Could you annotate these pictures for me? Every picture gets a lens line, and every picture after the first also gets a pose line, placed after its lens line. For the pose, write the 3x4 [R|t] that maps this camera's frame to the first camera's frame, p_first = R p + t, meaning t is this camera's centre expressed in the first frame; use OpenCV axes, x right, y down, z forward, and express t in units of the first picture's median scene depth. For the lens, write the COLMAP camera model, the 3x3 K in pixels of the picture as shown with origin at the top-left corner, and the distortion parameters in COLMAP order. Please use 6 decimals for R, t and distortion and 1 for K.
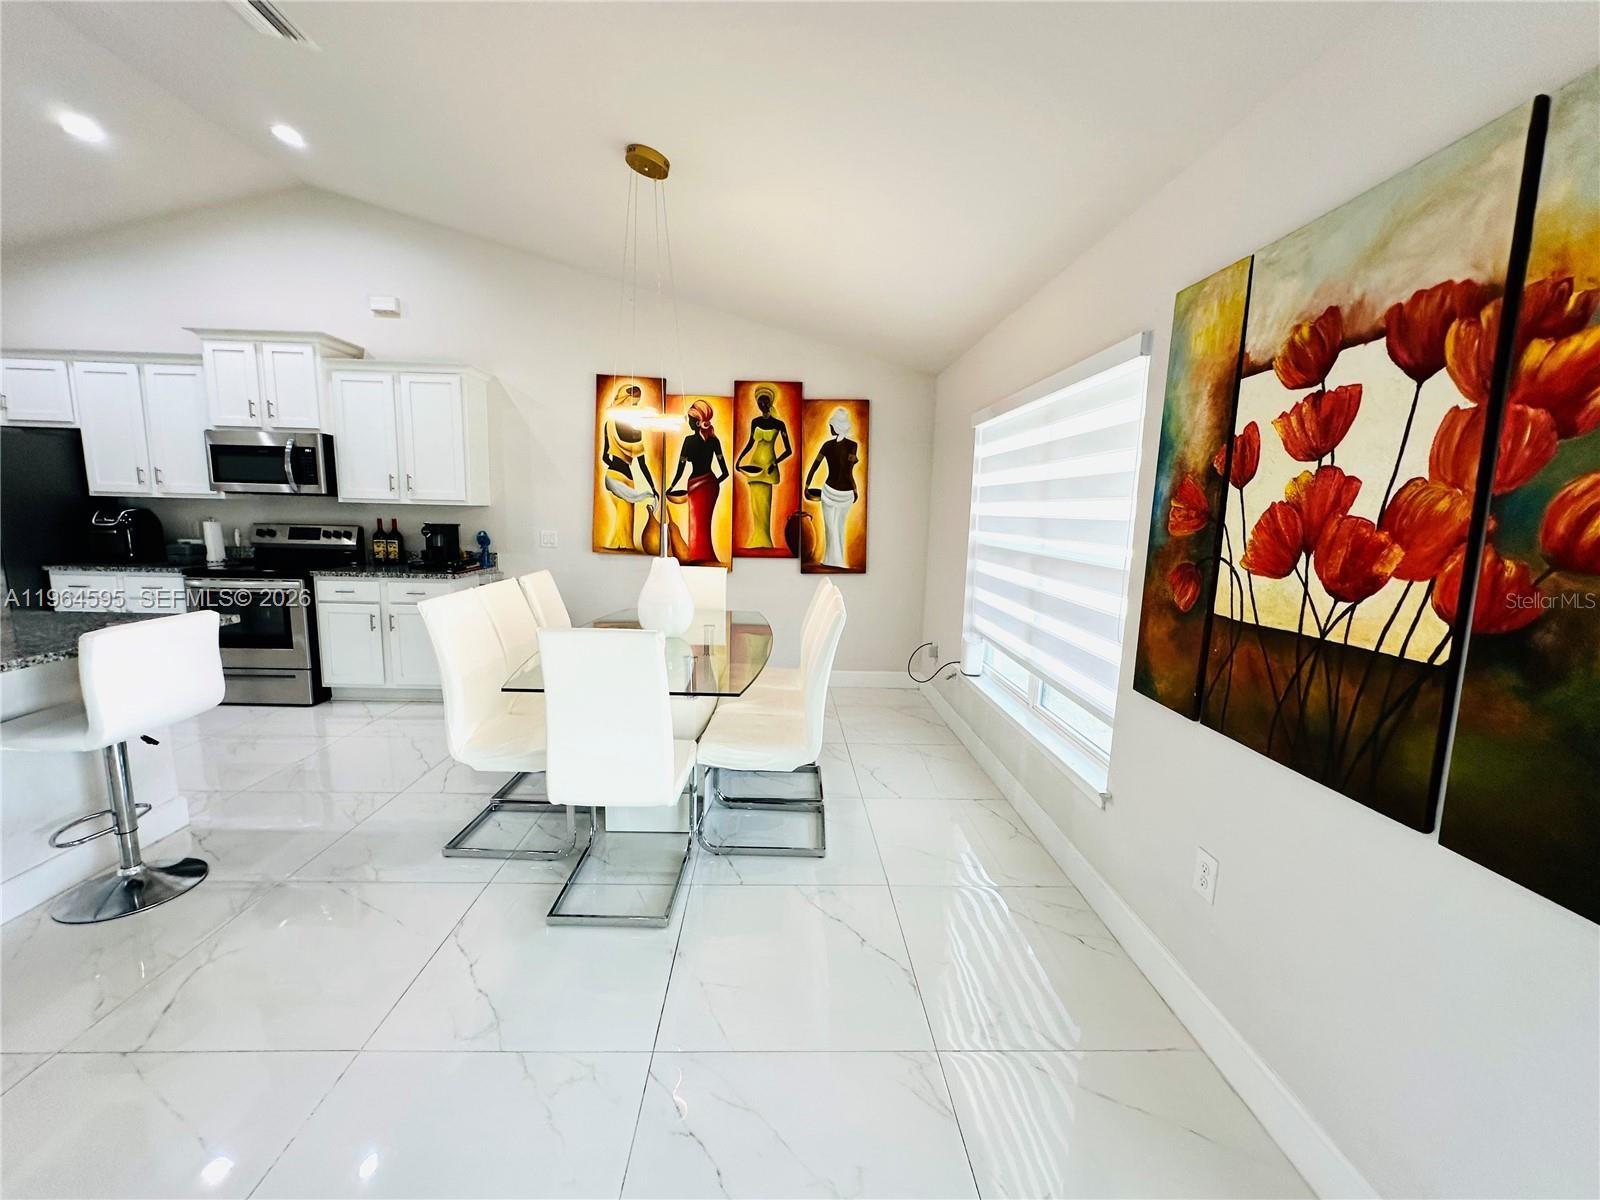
lens RADIAL K [[636.8, 0, 799.5], [0, 636.8, 600.7], [0, 0, 1]] dist [-0.005050, 0.001351]
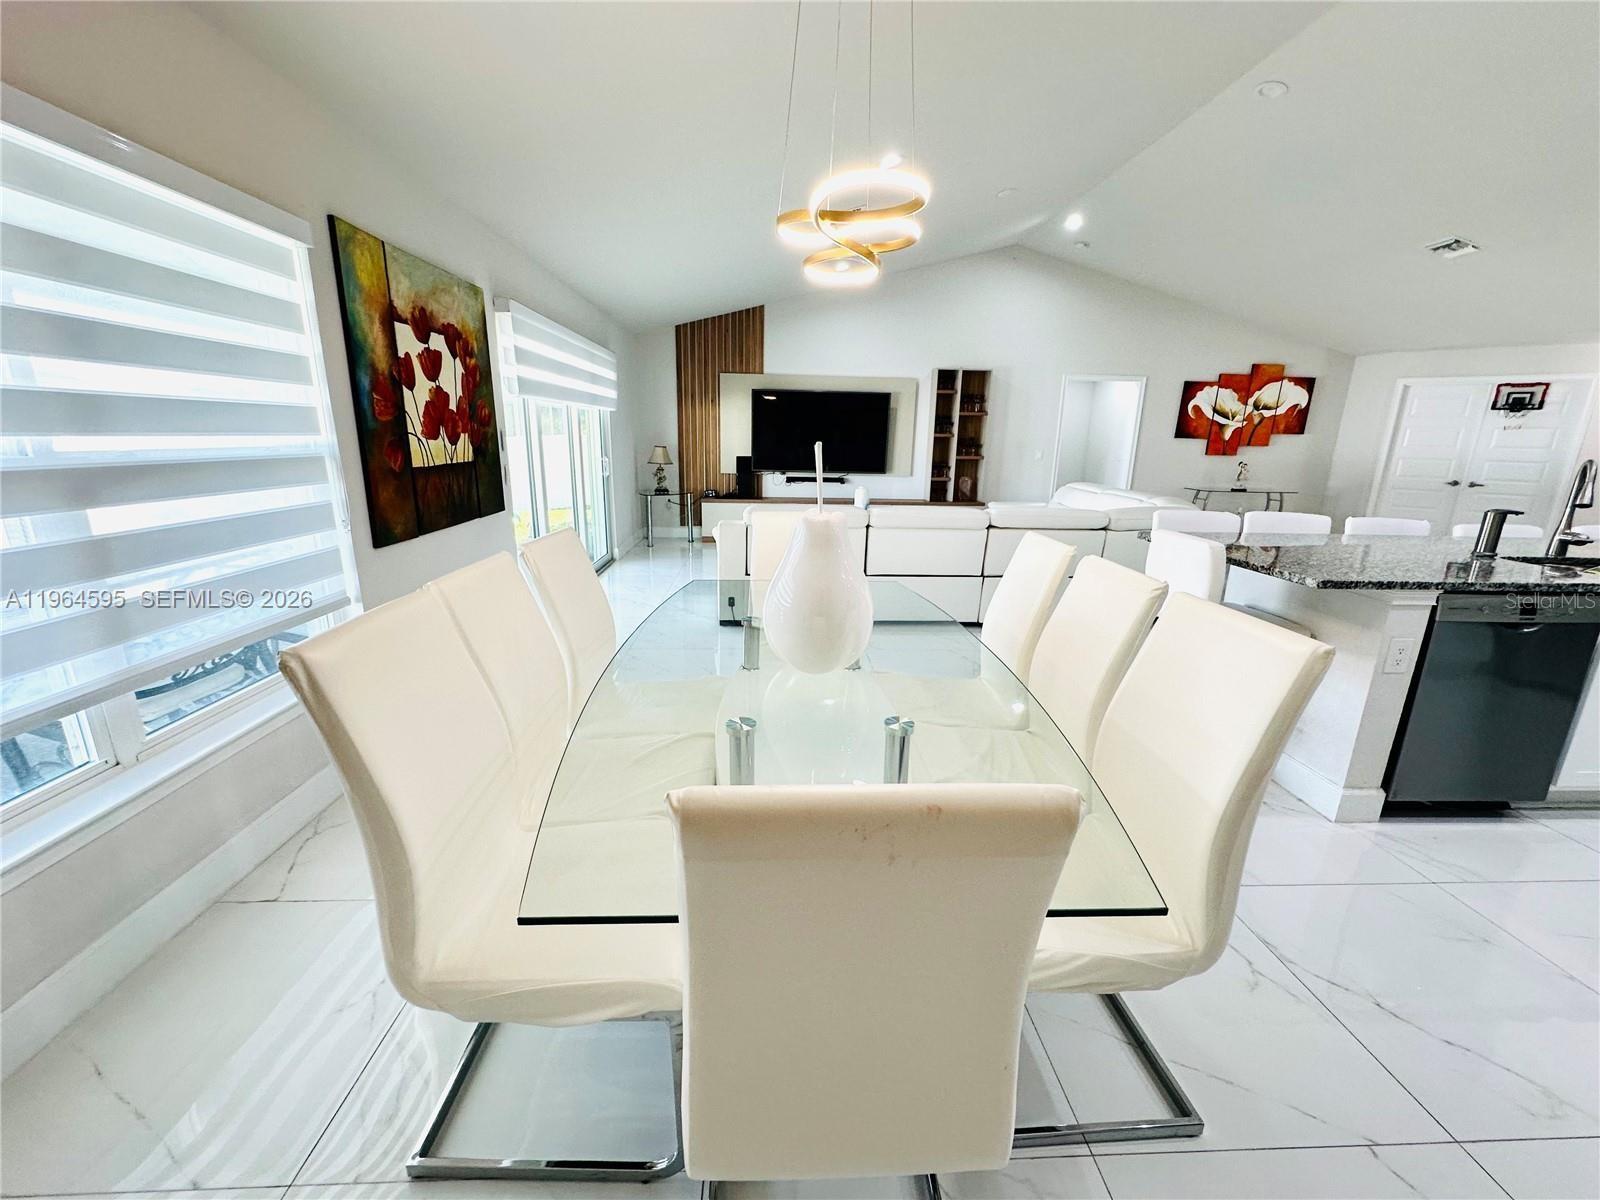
lens RADIAL K [[636.8, 0, 799.0], [0, 636.8, 596.8], [0, 0, 1]] dist [-0.005050, 0.001351]
pose [[-0.998816, -0.043395, -0.021996, -0.216591], [-0.048507, 0.923050, 0.381608, -0.227703], [0.003743, 0.382223, -0.924062, 1.732097]]
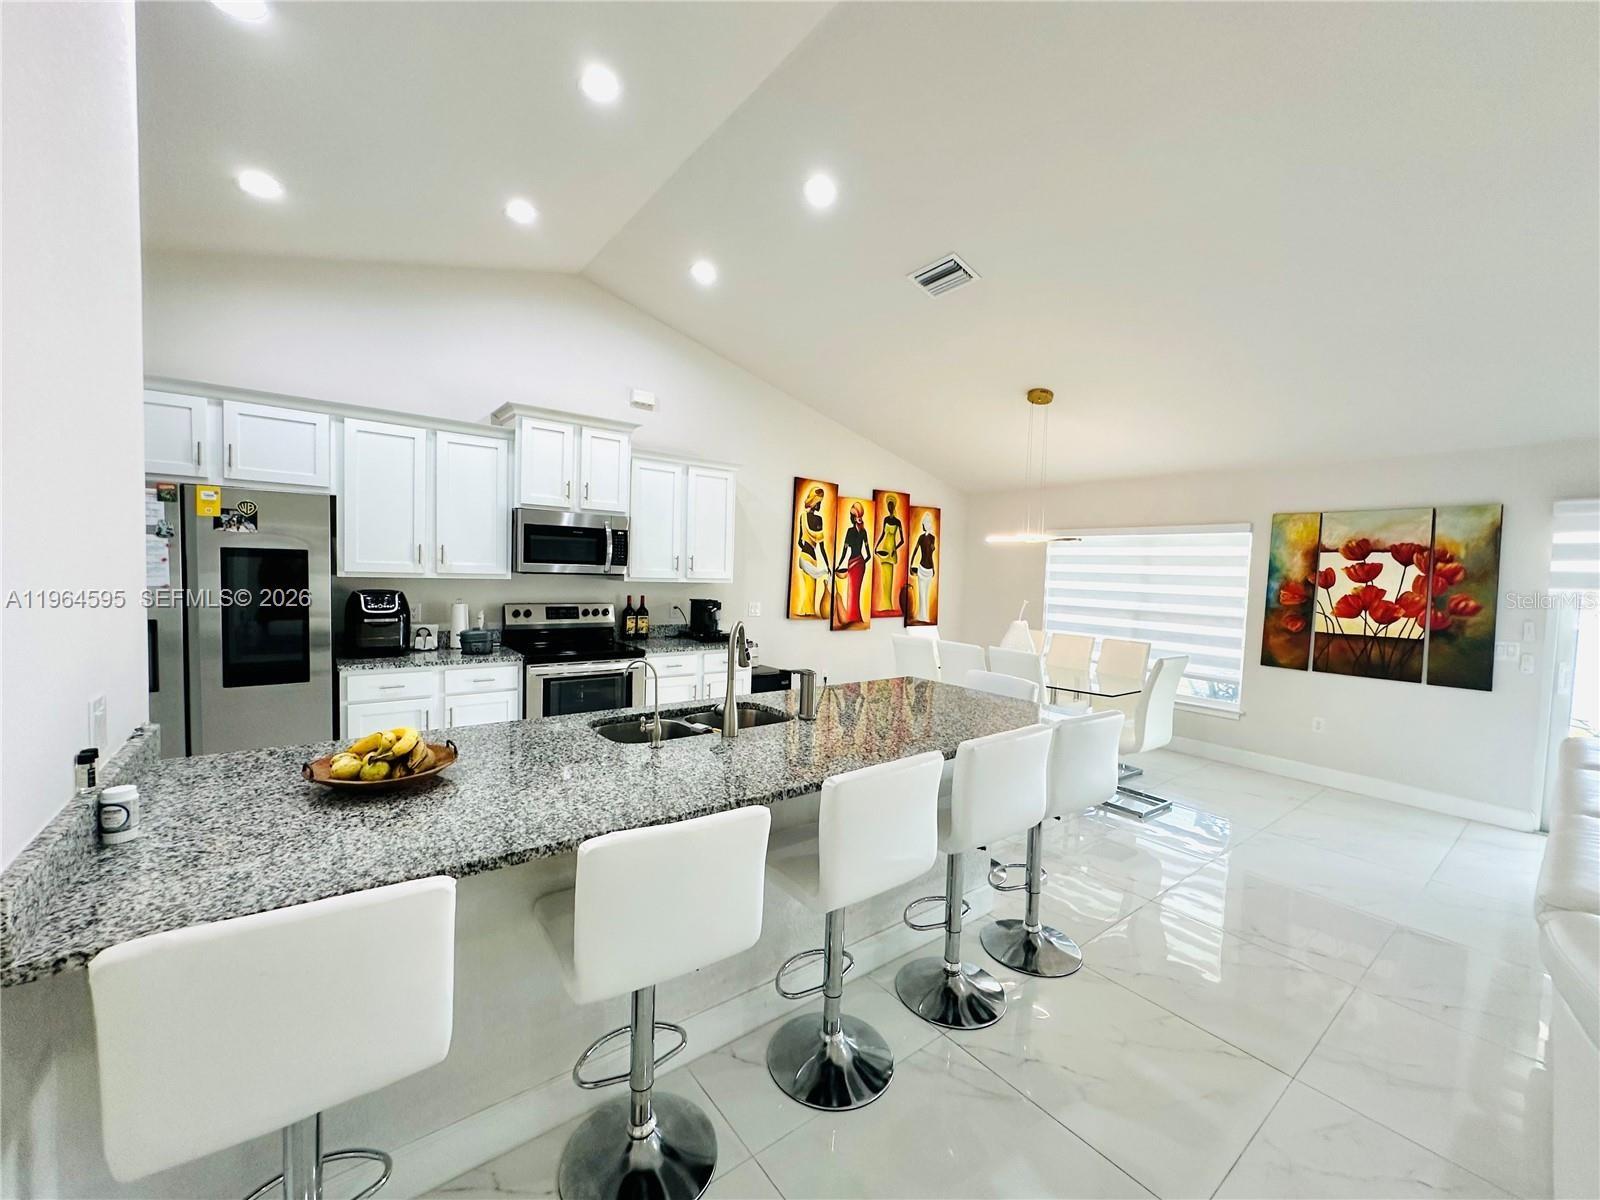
lens RADIAL K [[636.8, 0, 796.4], [0, 636.8, 600.1], [0, 0, 1]] dist [-0.005050, 0.001351]
pose [[0.815180, -0.026933, 0.578581, -1.882189], [0.070431, 0.996115, -0.052864, -0.087111], [-0.574909, 0.083843, 0.813910, 0.002682]]
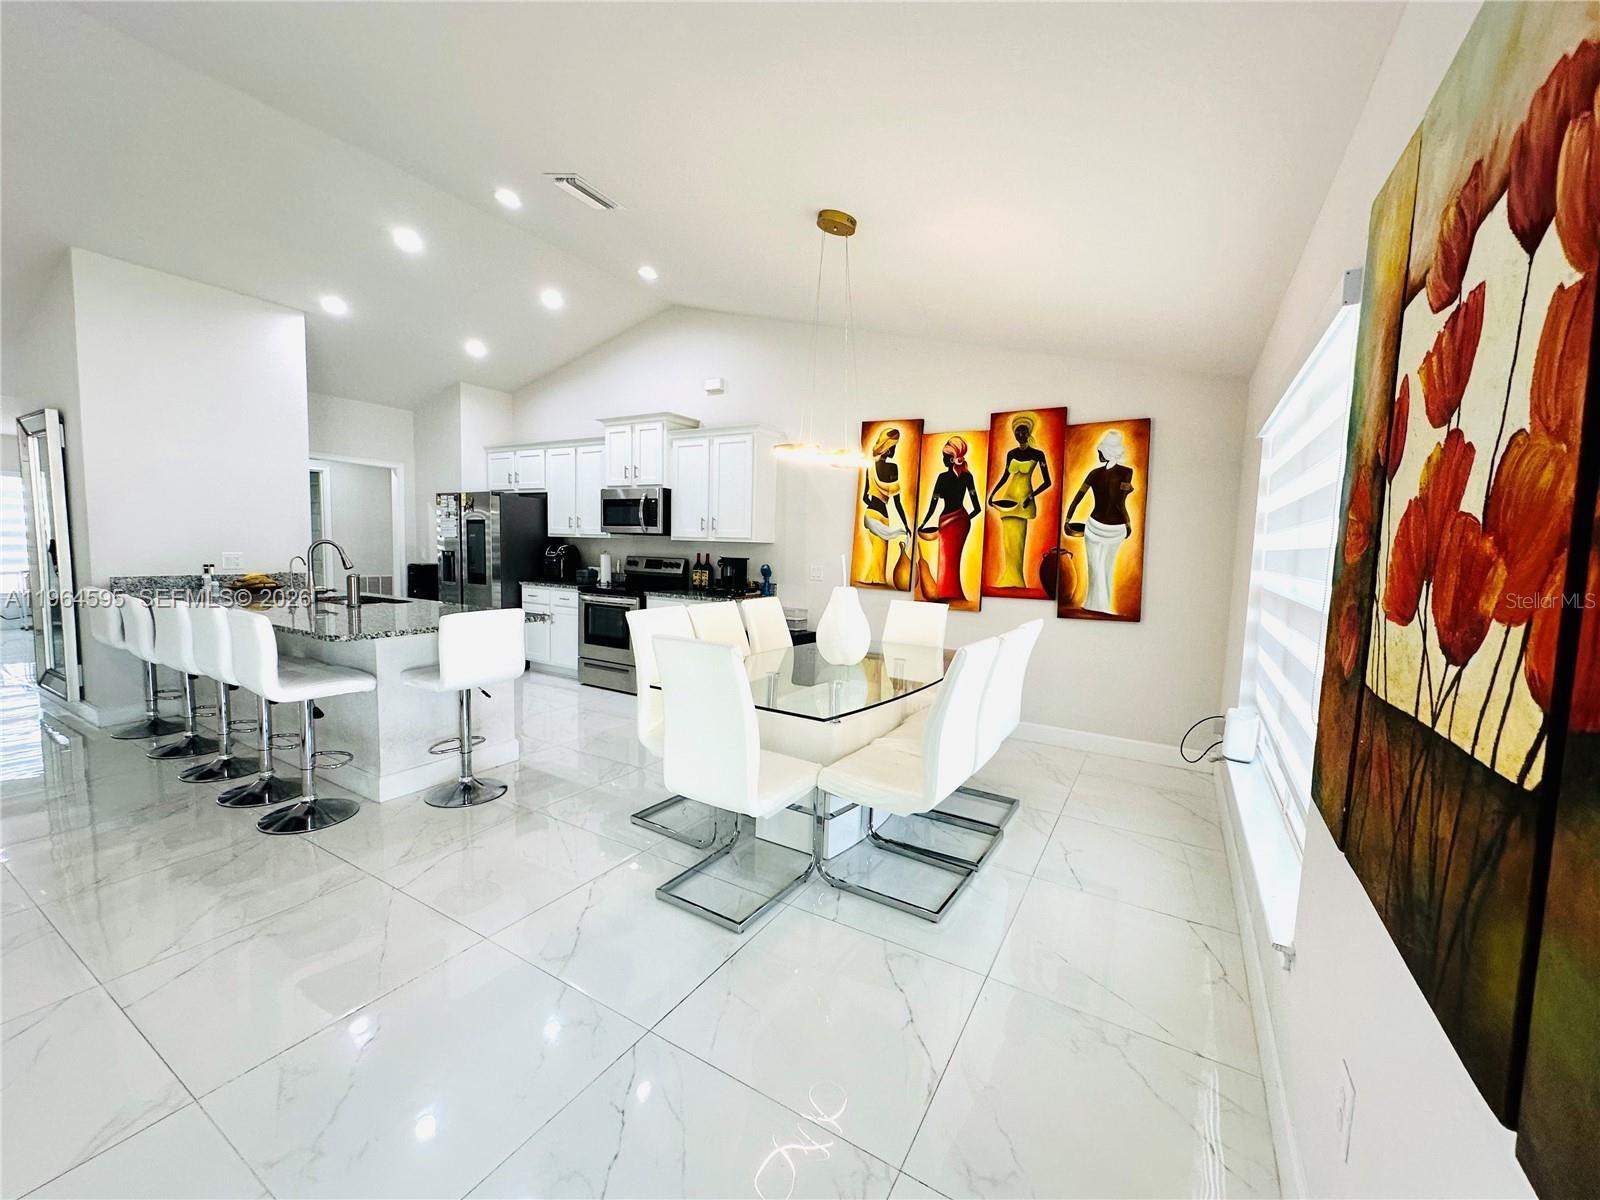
lens RADIAL K [[636.8, 0, 800.9], [0, 636.8, 600.8], [0, 0, 1]] dist [-0.005050, 0.001351]
pose [[0.842807, 0.045596, -0.536281, 0.333788], [-0.083597, 0.995403, -0.046748, 0.009889], [0.531684, 0.084231, 0.842744, 0.107683]]
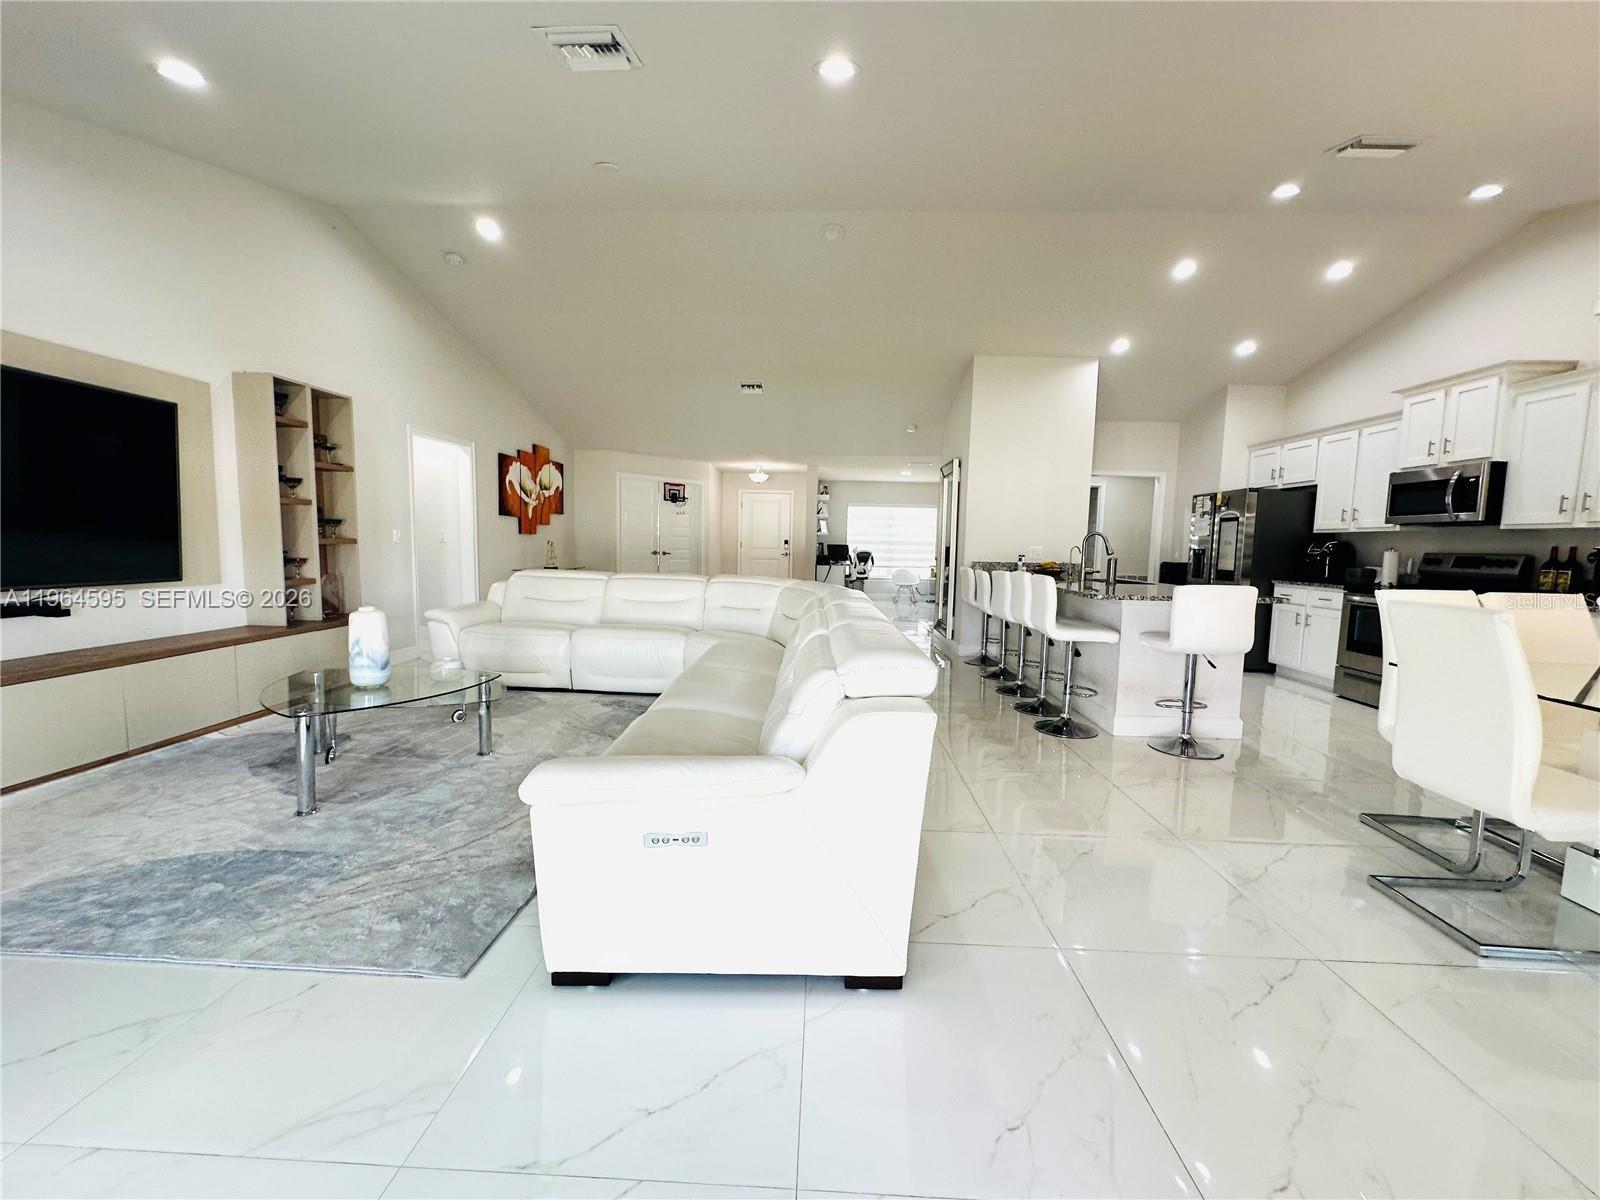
lens RADIAL K [[636.8, 0, 797.9], [0, 636.8, 599.5], [0, 0, 1]] dist [-0.005050, 0.001351]
pose [[-0.079169, 0.062348, -0.994909, 0.576344], [-0.165945, 0.983292, 0.074825, 0.098047], [0.982952, 0.171024, -0.067500, 0.041145]]
